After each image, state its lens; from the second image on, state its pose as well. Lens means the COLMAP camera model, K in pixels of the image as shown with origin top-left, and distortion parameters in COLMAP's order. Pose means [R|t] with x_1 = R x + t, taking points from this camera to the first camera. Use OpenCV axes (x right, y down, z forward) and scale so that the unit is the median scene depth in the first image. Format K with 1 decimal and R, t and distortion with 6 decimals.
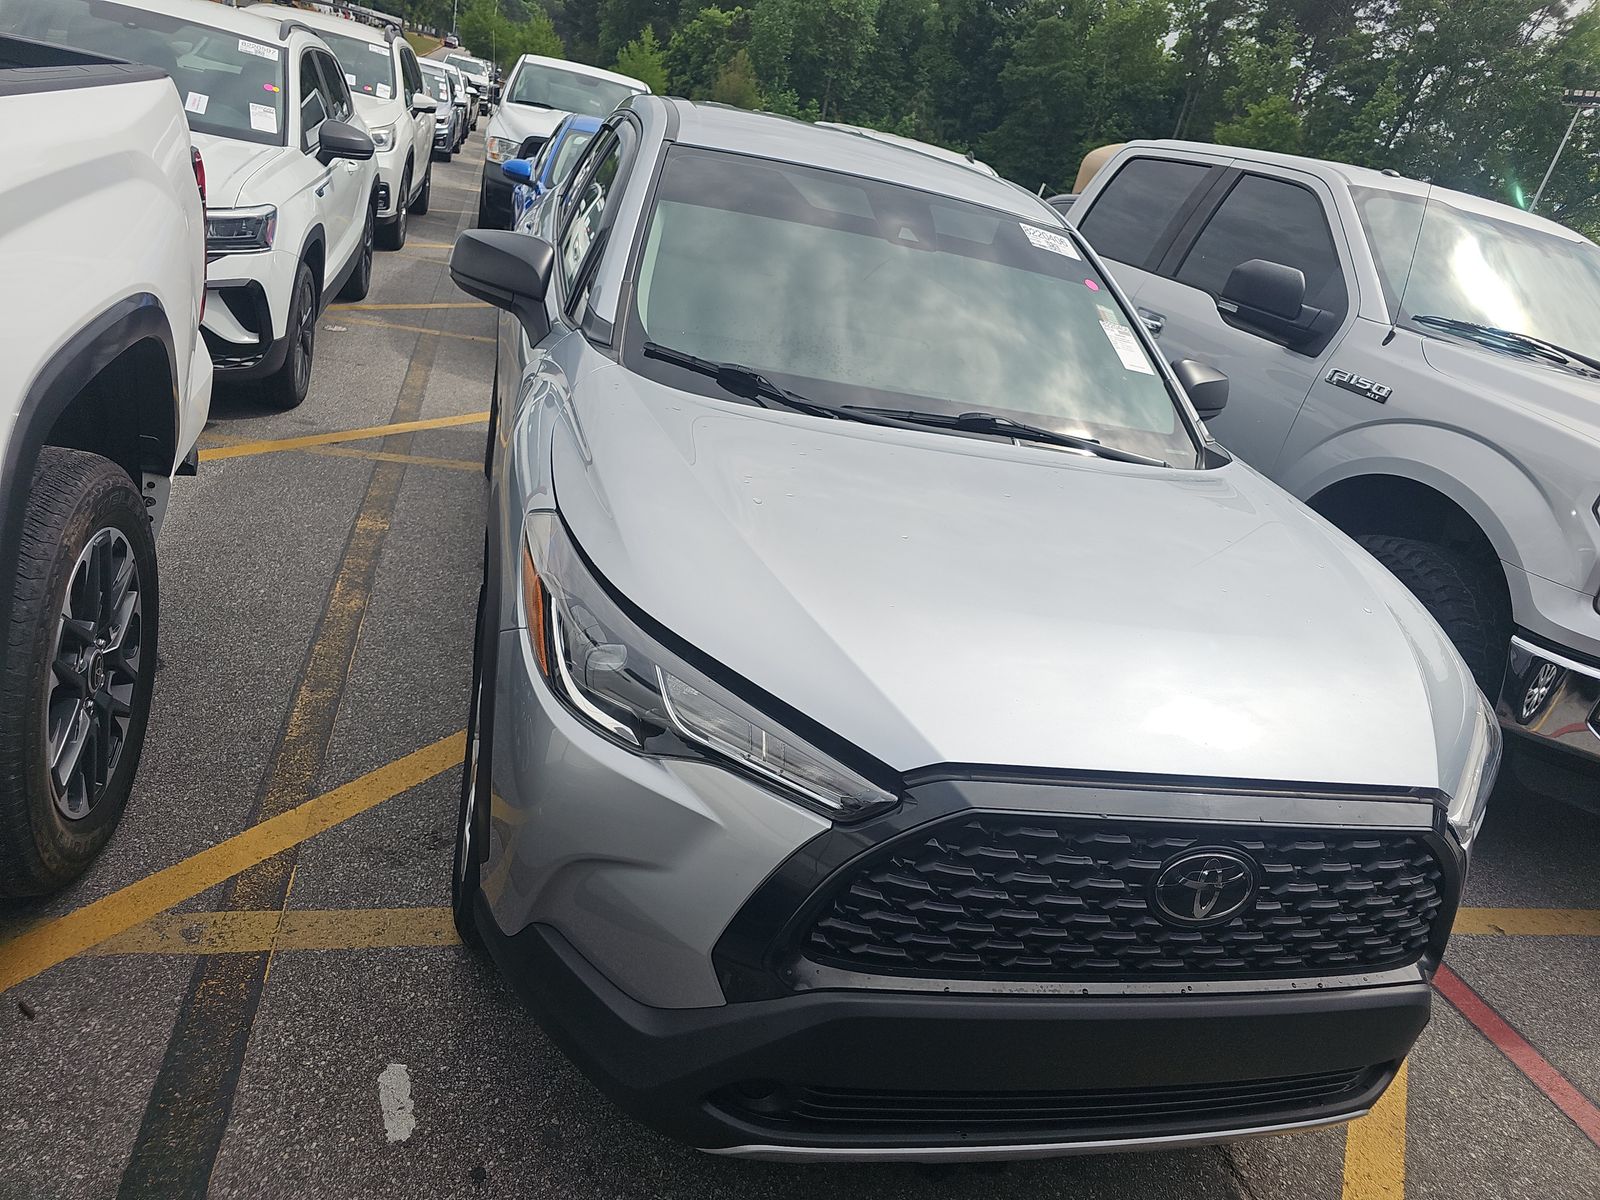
lens RADIAL K [[1053.1, 0, 815.7], [0, 1053.1, 601.2], [0, 0, 1]] dist [0.031620, -0.021524]
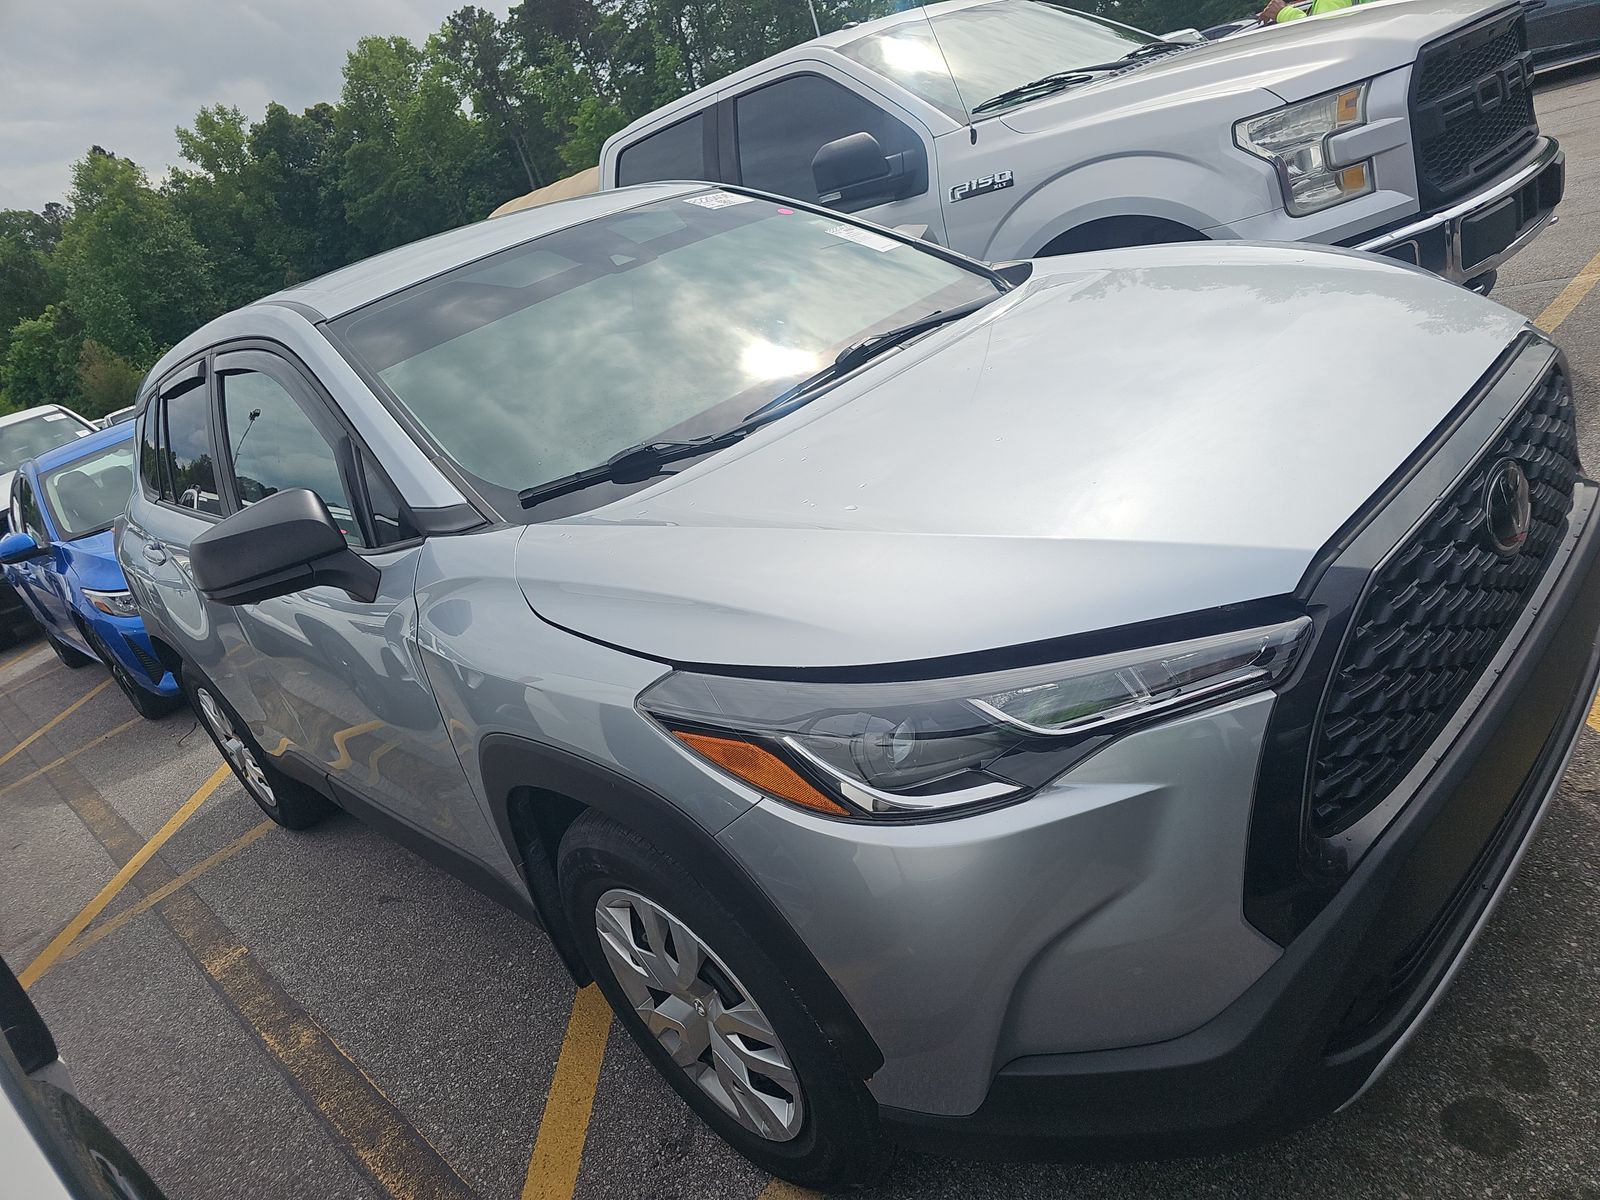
lens RADIAL K [[1053.1, 0, 815.7], [0, 1053.1, 601.2], [0, 0, 1]] dist [0.031620, -0.021524]
pose [[0.731213, -0.619261, 0.286082, -0.132943], [0.633028, 0.772266, 0.053674, -0.036568], [-0.254170, 0.141851, 0.956701, 0.075263]]
